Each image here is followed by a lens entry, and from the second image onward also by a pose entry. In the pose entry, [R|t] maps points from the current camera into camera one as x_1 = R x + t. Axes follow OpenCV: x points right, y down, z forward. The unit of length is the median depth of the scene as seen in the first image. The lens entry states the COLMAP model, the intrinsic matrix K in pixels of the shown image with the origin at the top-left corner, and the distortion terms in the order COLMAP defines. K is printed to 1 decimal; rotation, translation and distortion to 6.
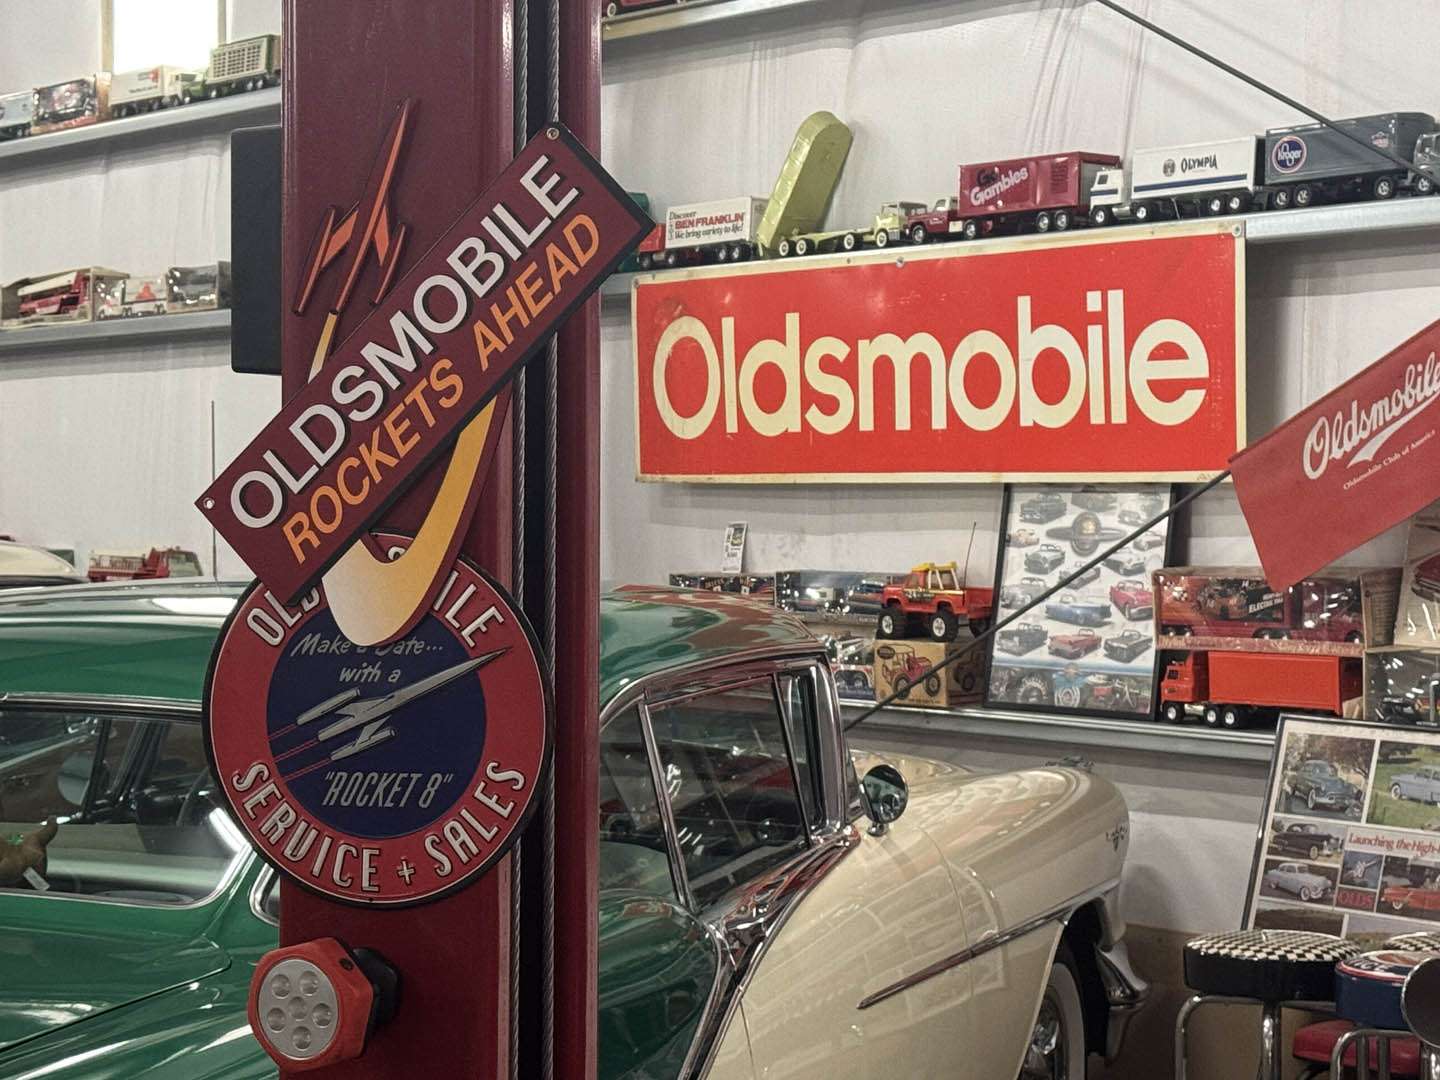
lens RADIAL K [[3123.0, 0, 722.8], [0, 3123.0, 536.8], [0, 0, 1]] dist [0.303133, 0.000000]
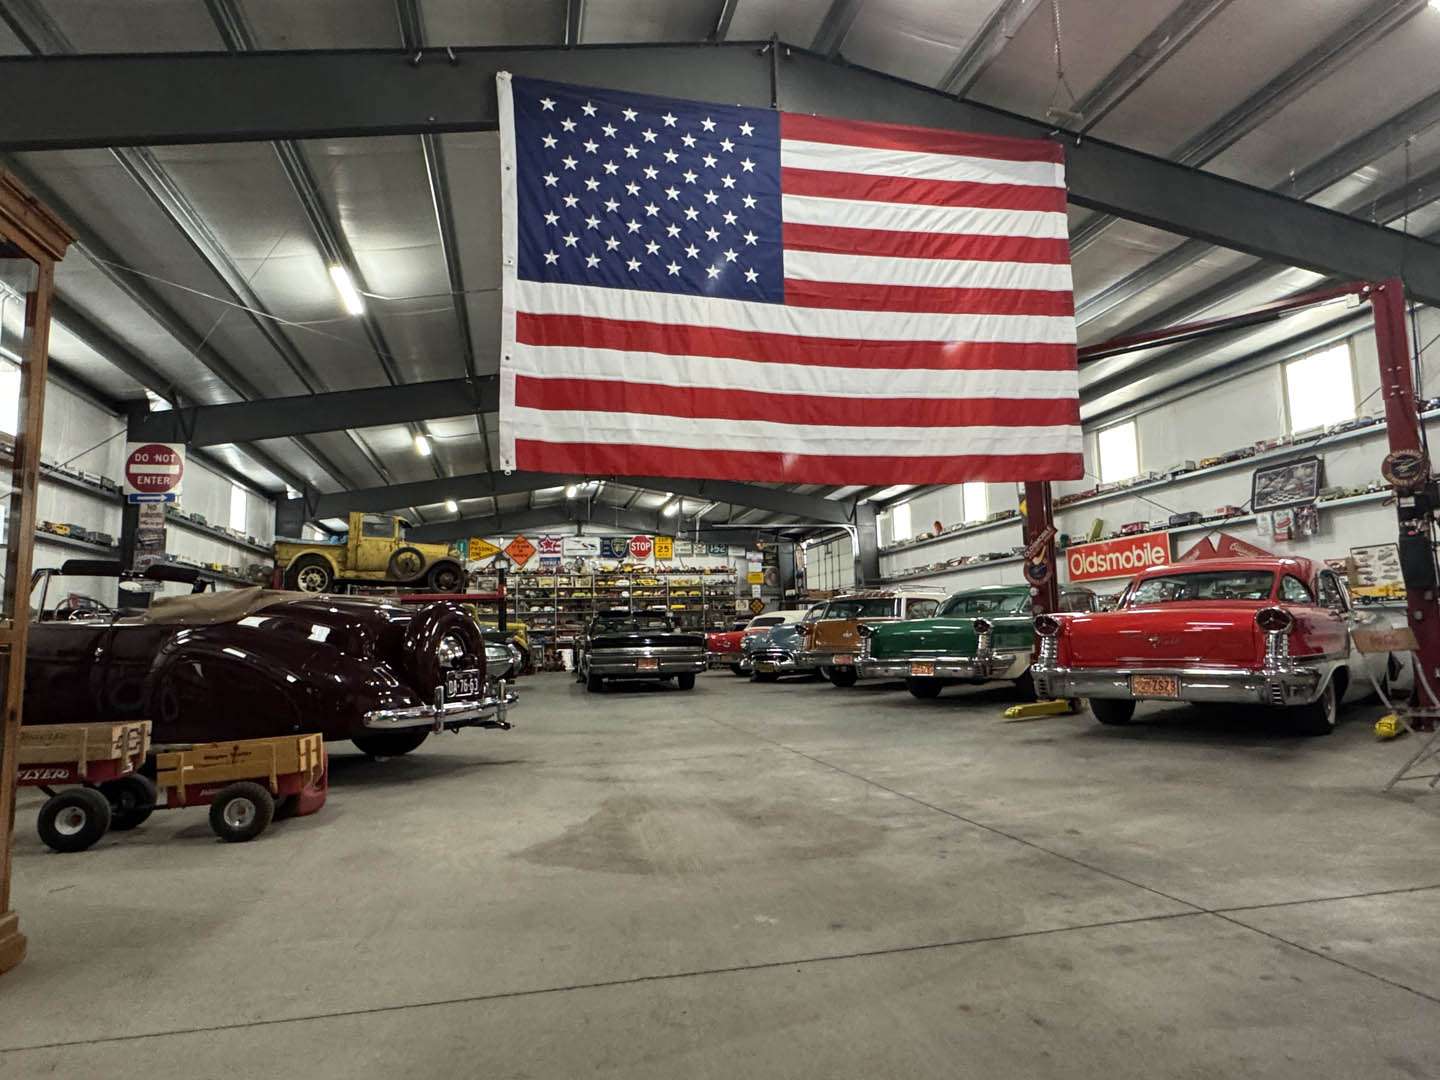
lens RADIAL K [[850.8, 0, 717.3], [0, 850.8, 543.3], [0, 0, 1]] dist [-0.010411, -0.000480]
pose [[0.907427, -0.068958, -0.414512, 0.044393], [0.018418, 0.992022, -0.124711, 0.108164], [0.419805, 0.105532, 0.901458, -0.812071]]
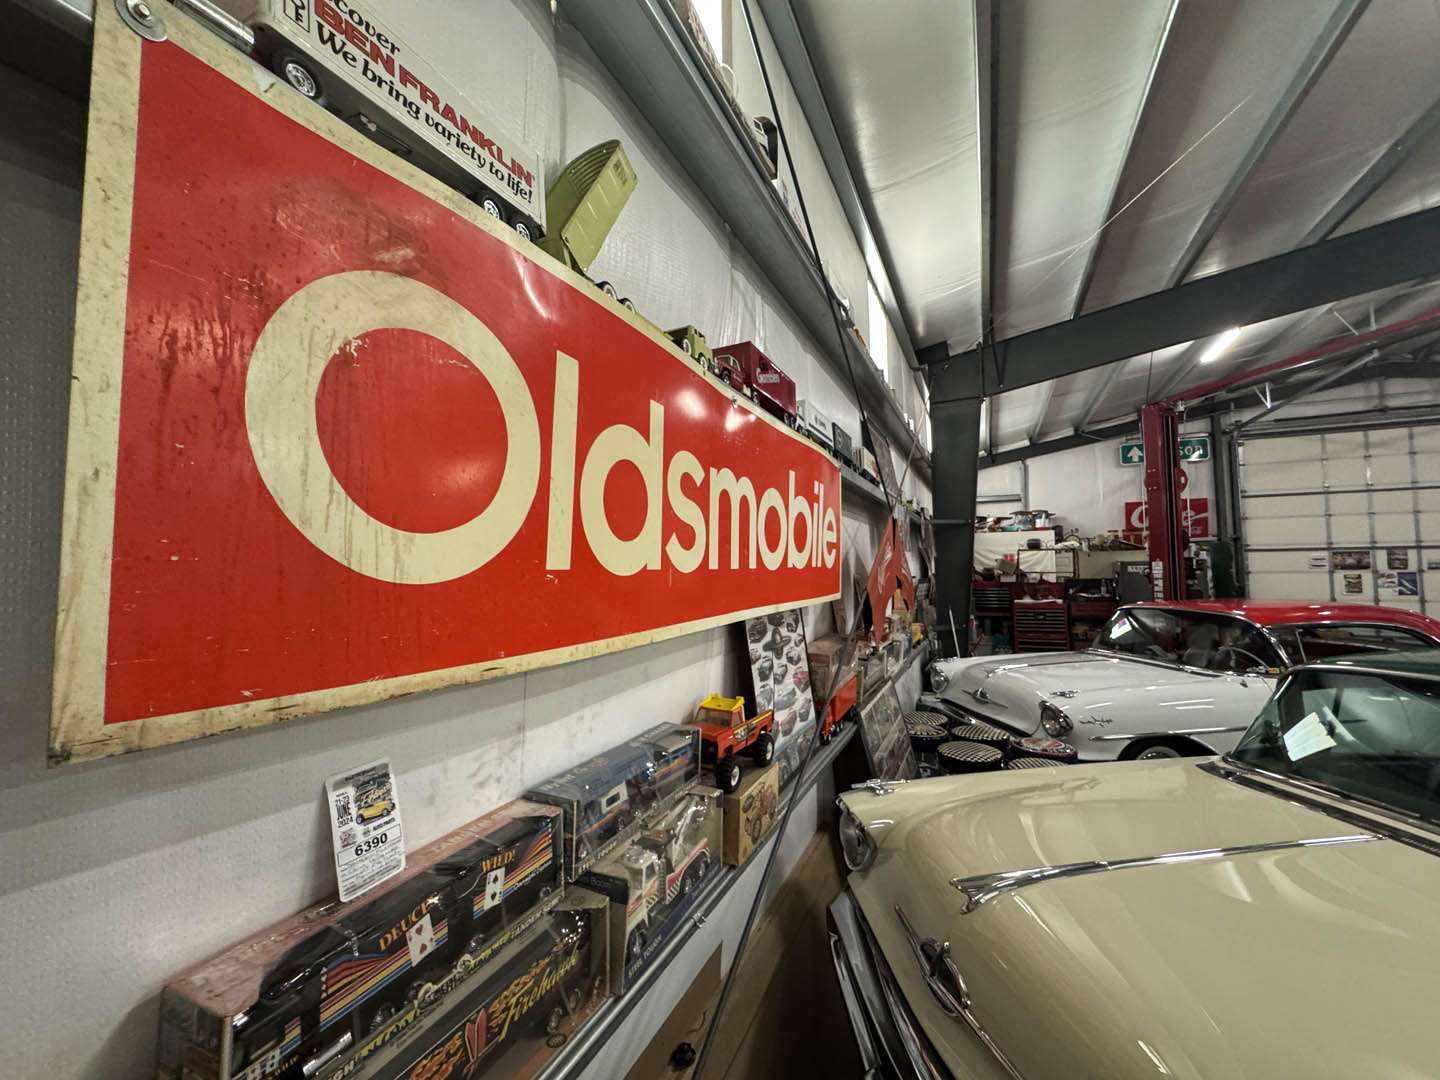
lens RADIAL K [[575.3, 0, 716.6], [0, 575.3, 540.8], [0, 0, 1]] dist [-0.005954, -0.000168]
pose [[-0.453785, 0.045573, 0.889945, -0.104572], [0.023695, 0.998955, -0.039073, -0.036759], [-0.890796, 0.003356, -0.454391, 1.110114]]
